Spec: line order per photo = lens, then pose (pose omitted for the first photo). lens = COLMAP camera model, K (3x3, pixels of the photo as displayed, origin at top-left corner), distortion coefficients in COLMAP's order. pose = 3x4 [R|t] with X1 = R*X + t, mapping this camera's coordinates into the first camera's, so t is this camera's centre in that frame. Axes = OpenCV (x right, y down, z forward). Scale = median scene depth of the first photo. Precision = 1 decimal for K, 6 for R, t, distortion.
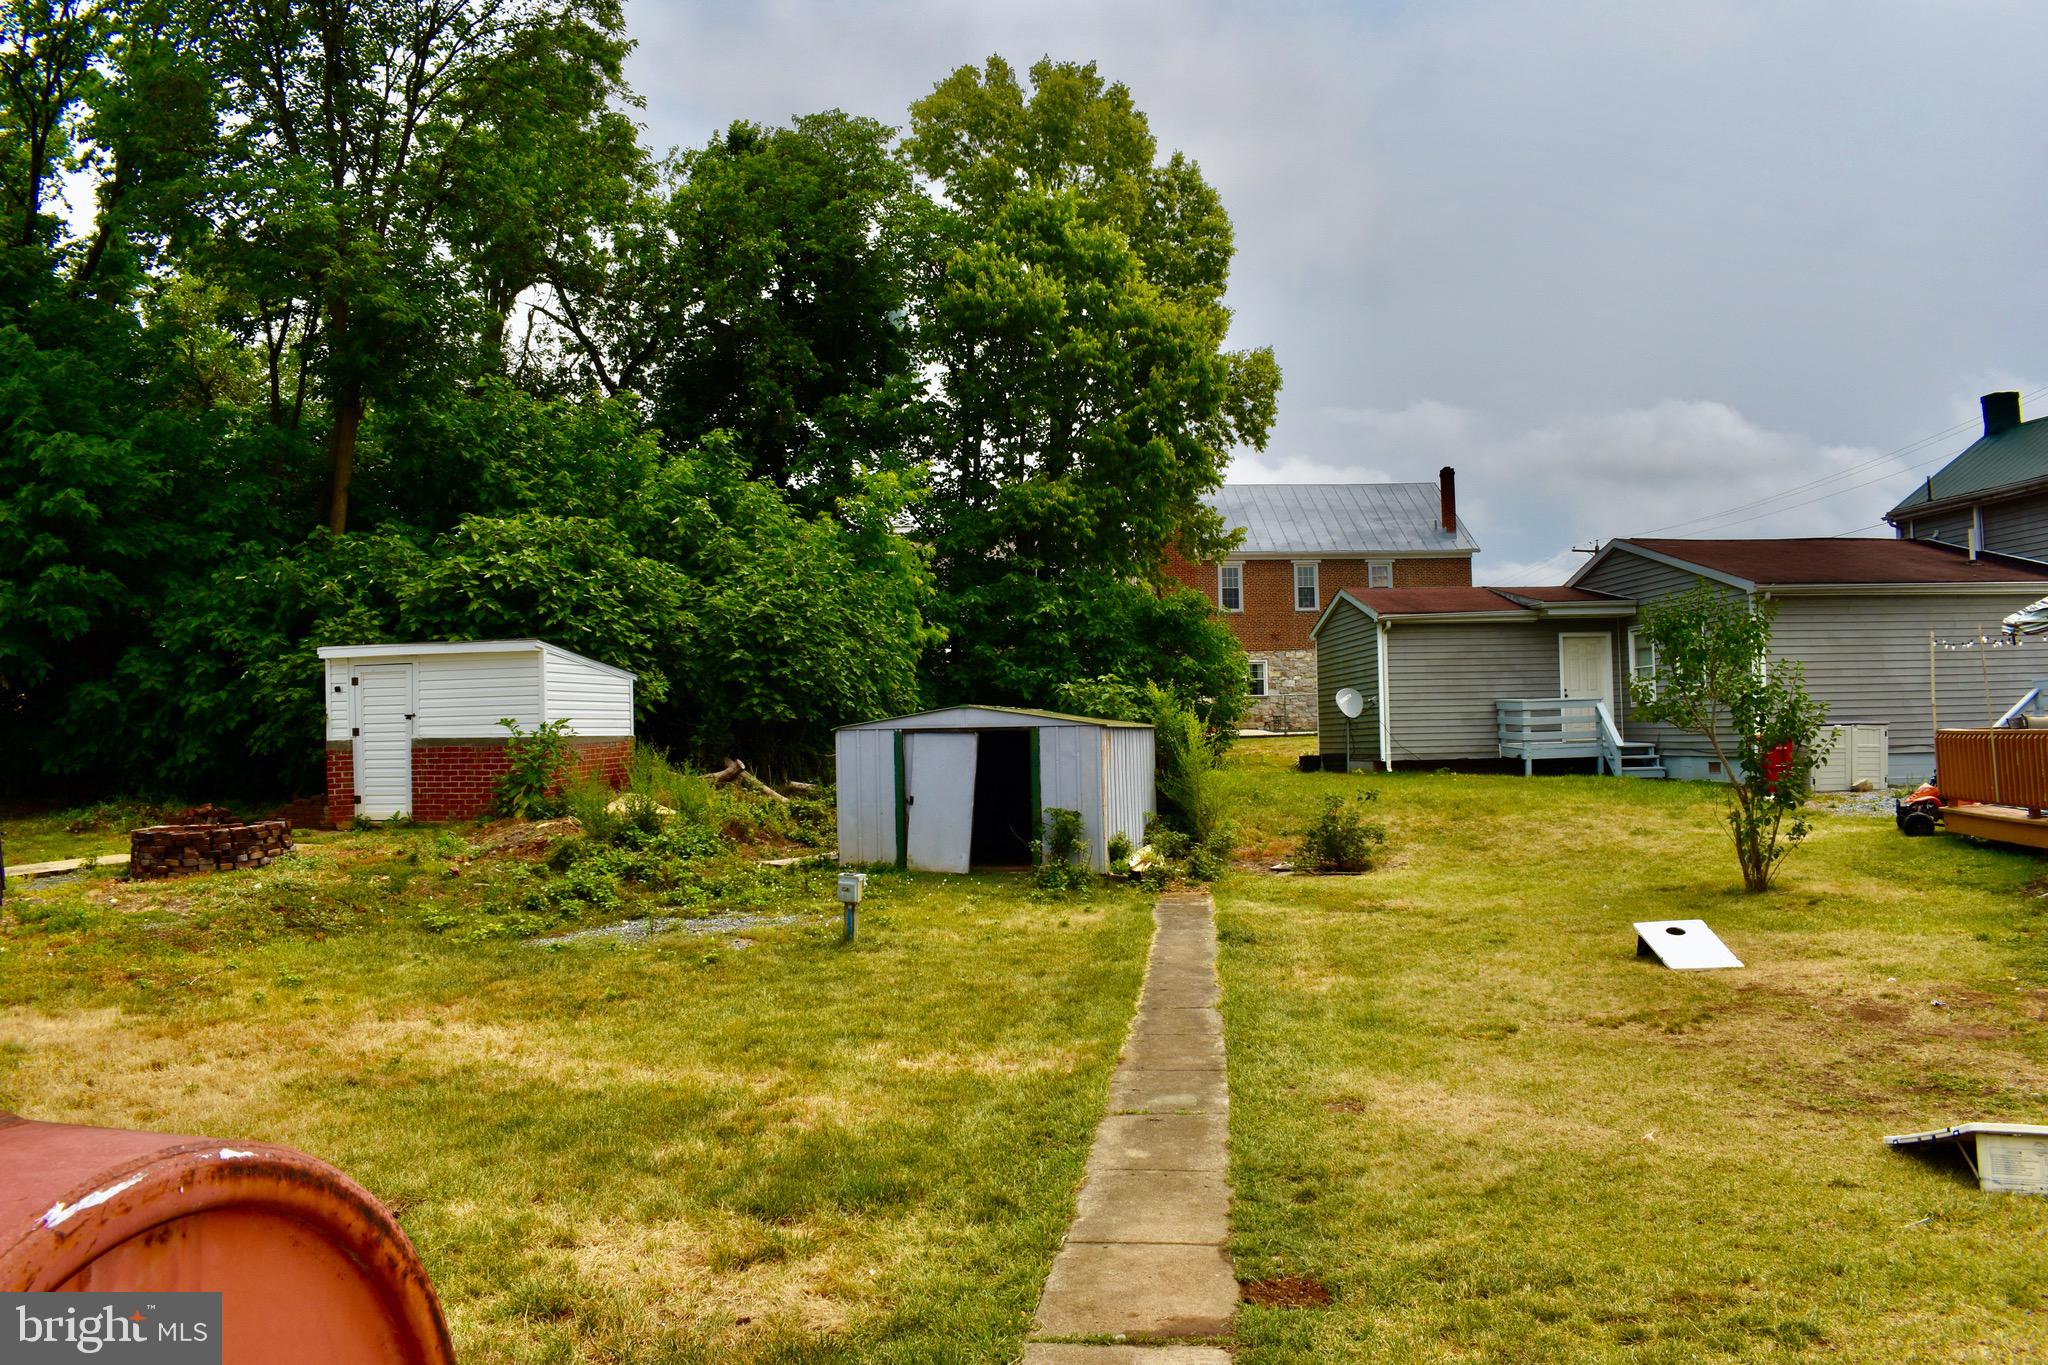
lens RADIAL K [[1600.8, 0, 1036.1], [0, 1600.8, 673.0], [0, 0, 1]] dist [-0.101466, 0.024303]
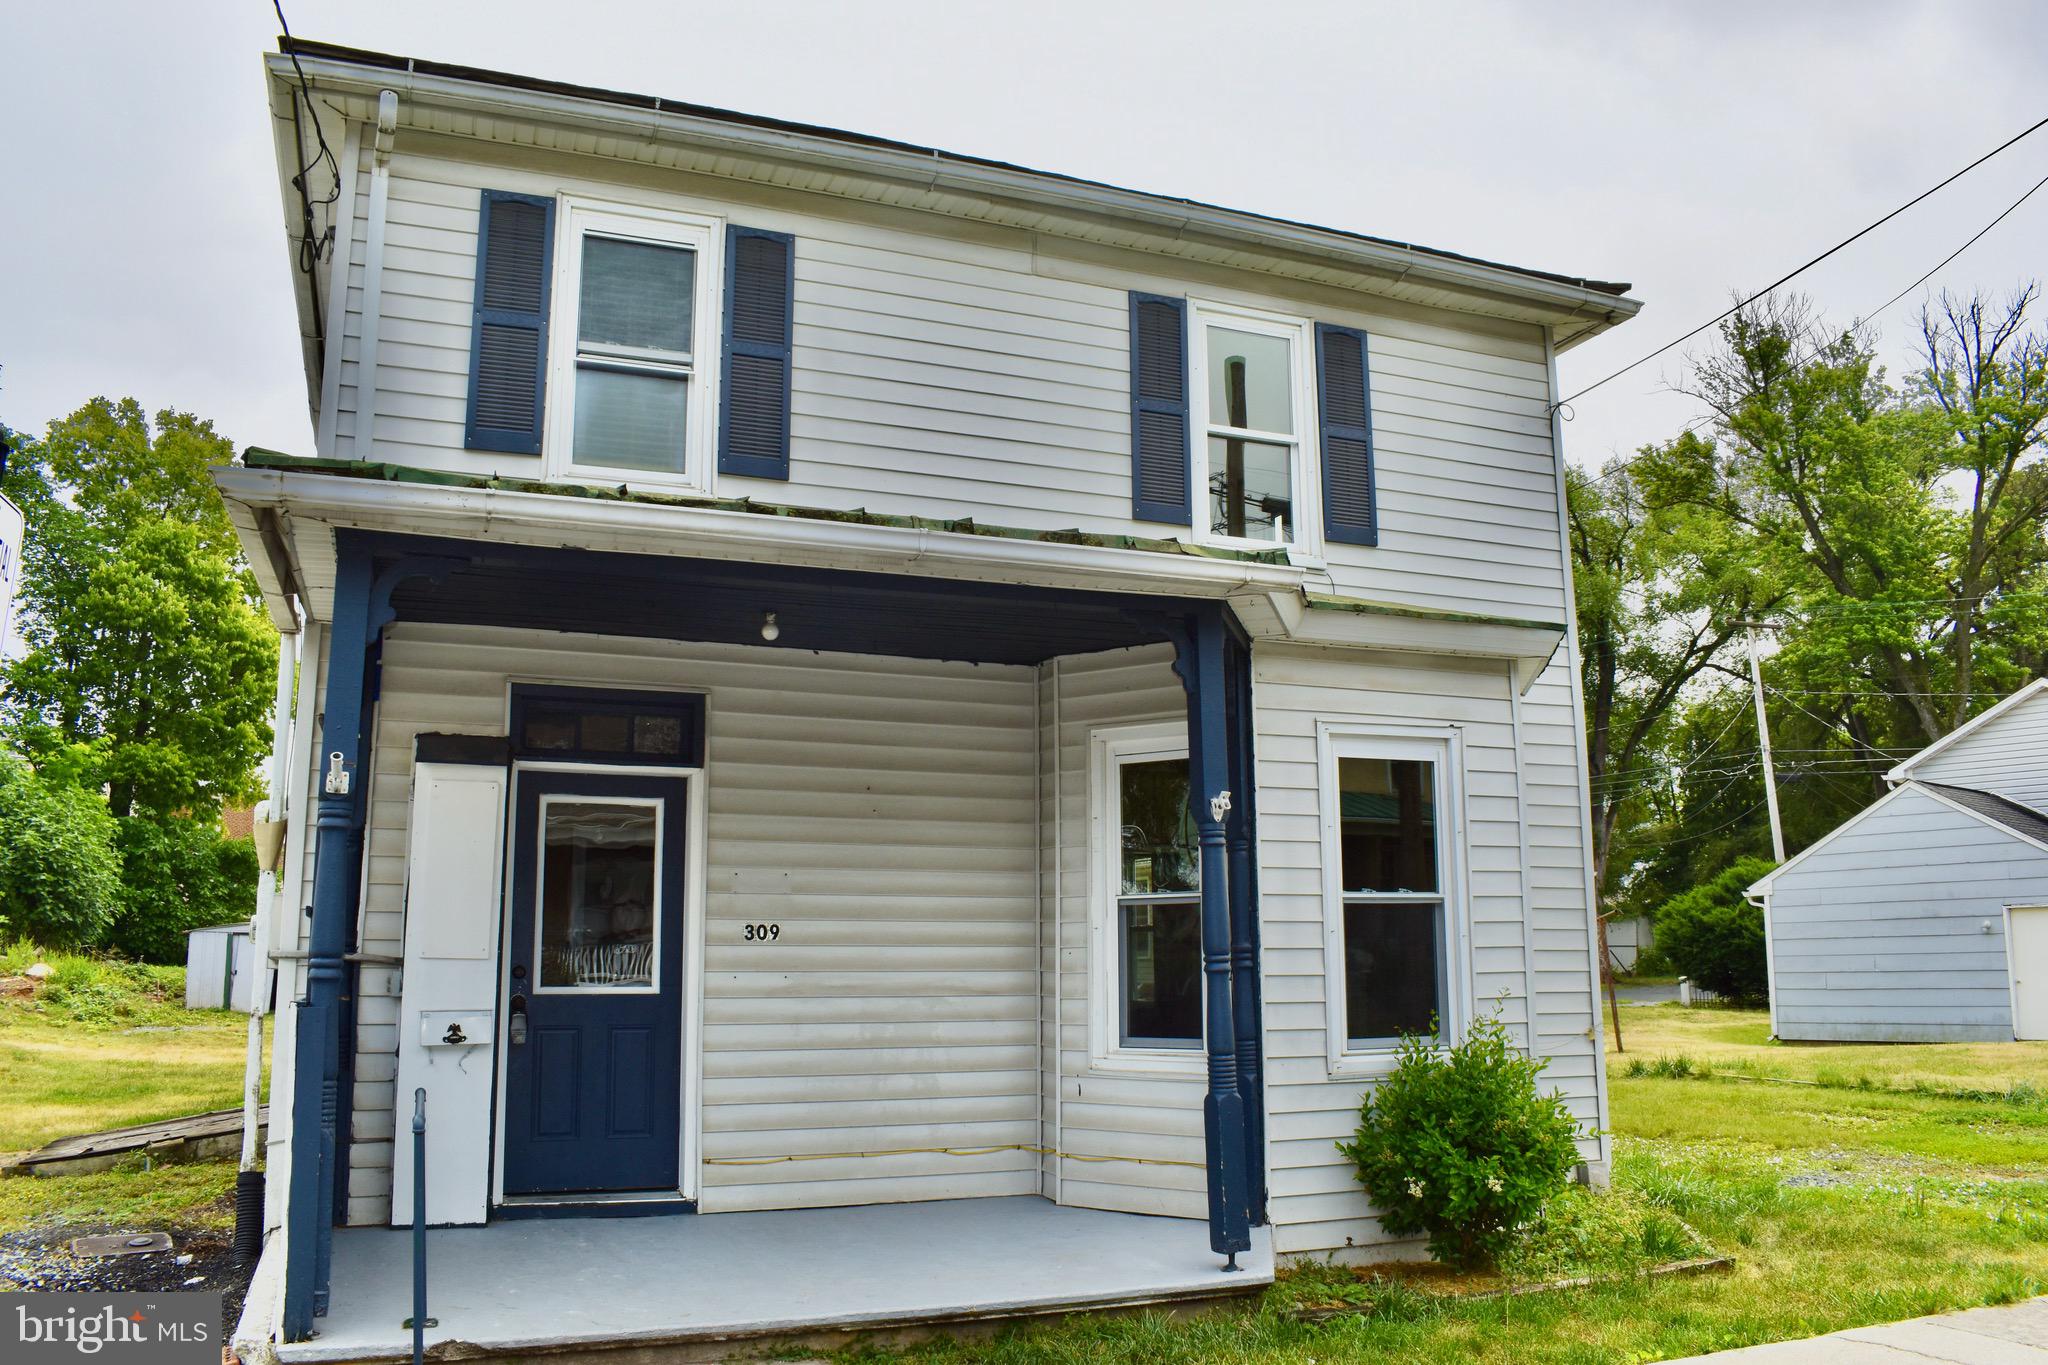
lens RADIAL K [[1600.8, 0, 1029.9], [0, 1600.8, 684.0], [0, 0, 1]] dist [-0.101466, 0.024303]
pose [[0.762161, 0.132879, 0.633604, -0.273049], [-0.045572, 0.987293, -0.152236, -0.007690], [-0.645781, 0.087154, 0.758532, -0.467323]]
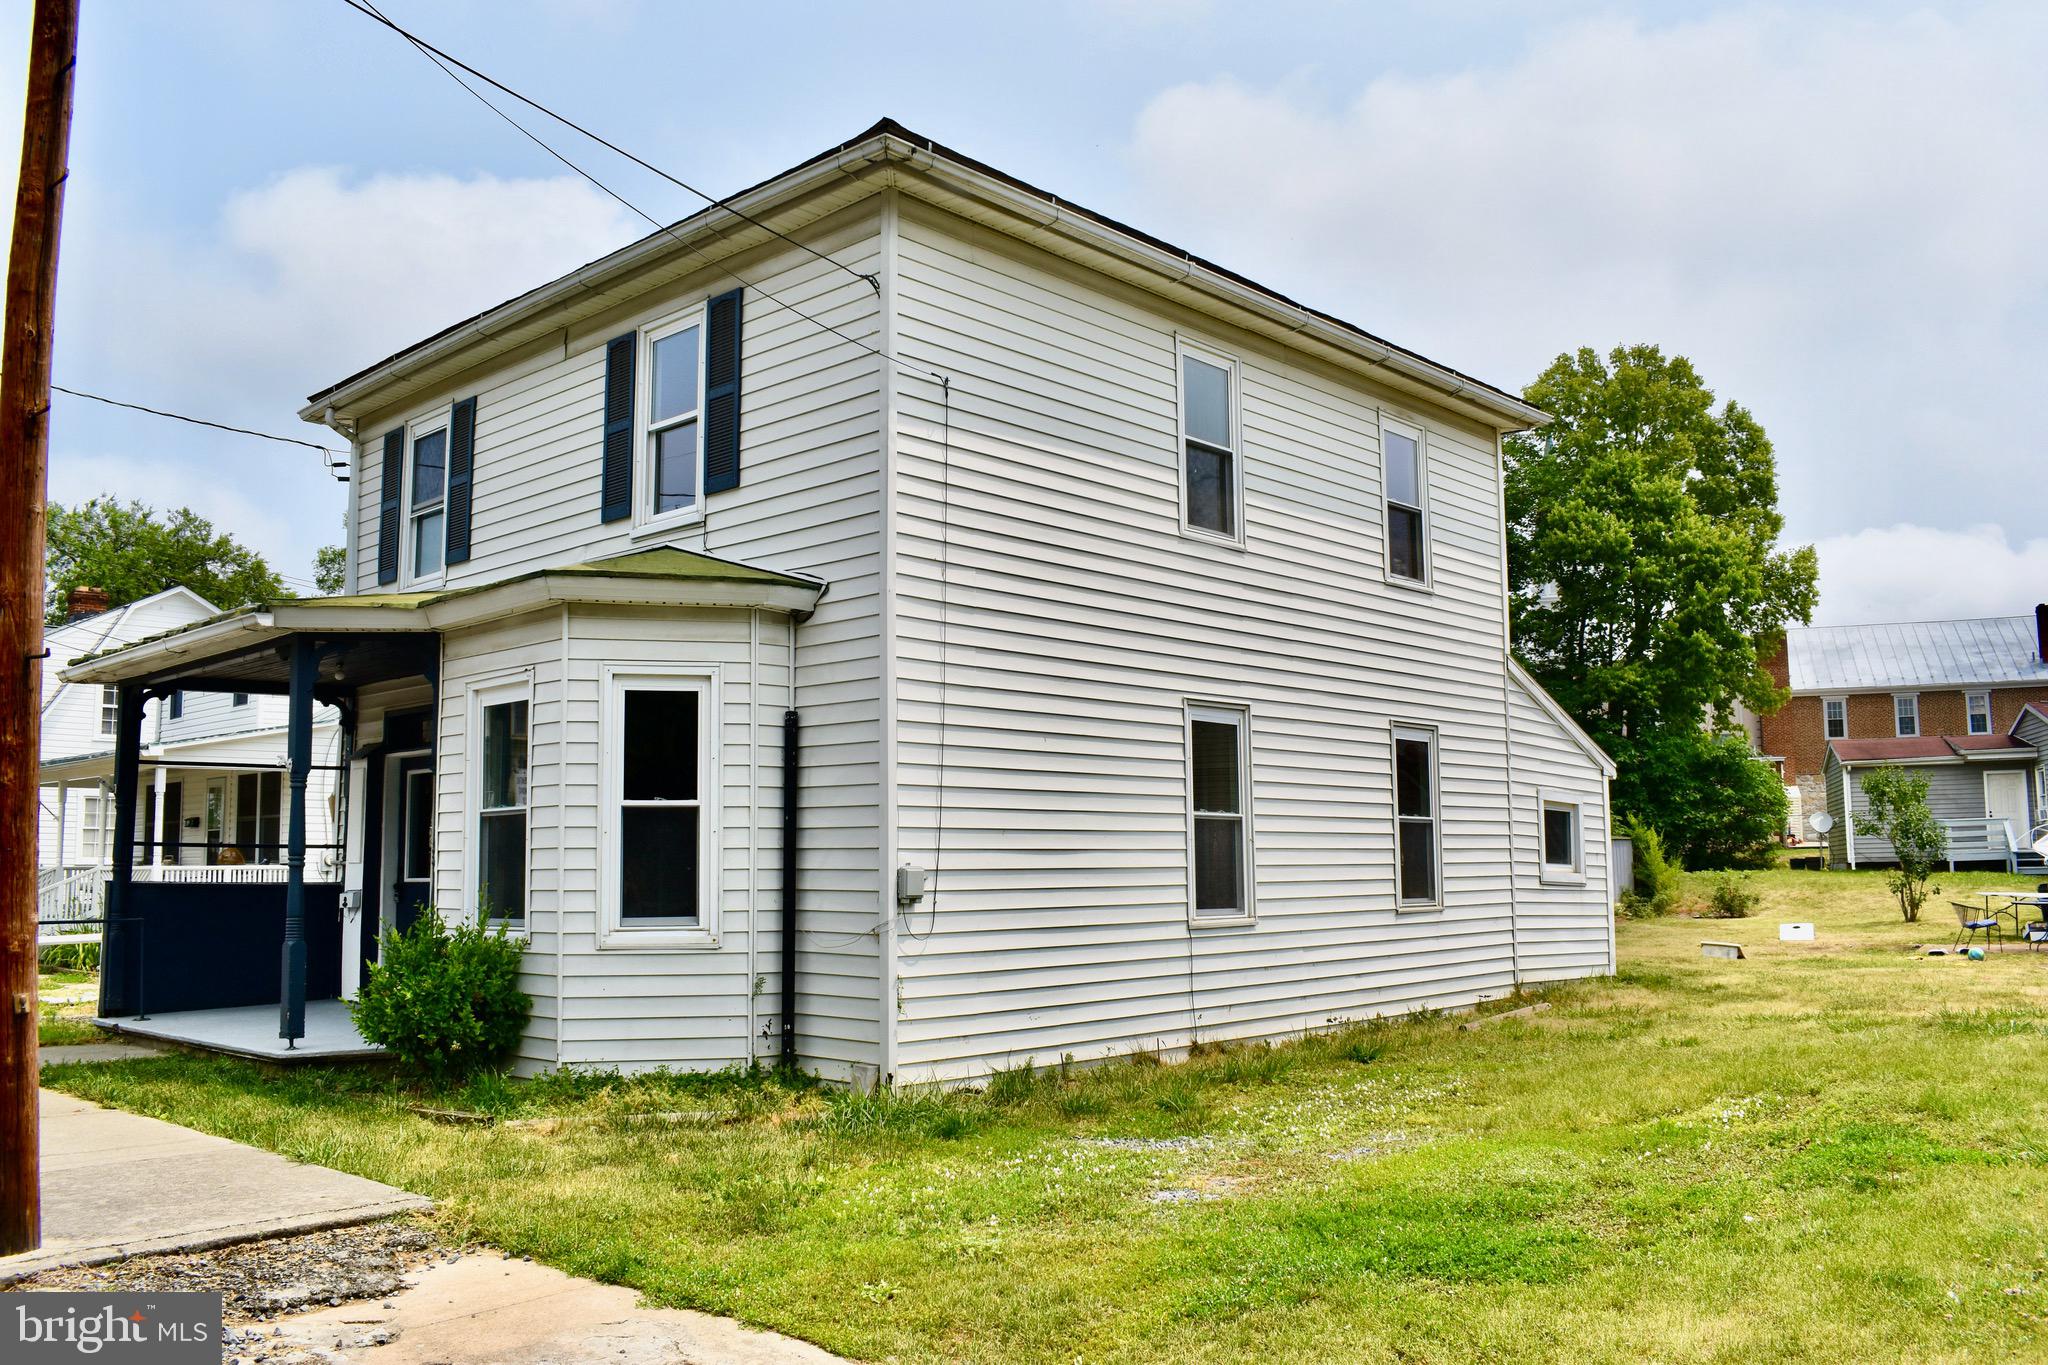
lens RADIAL K [[1666.1, 0, 1027.3], [0, 1666.1, 672.1], [0, 0, 1]] dist [-0.085902, 0.008248]
pose [[0.912030, -0.036201, -0.408523, 0.125324], [0.008531, 0.997556, -0.069351, -0.017829], [0.410035, 0.059765, 0.910110, -0.564477]]
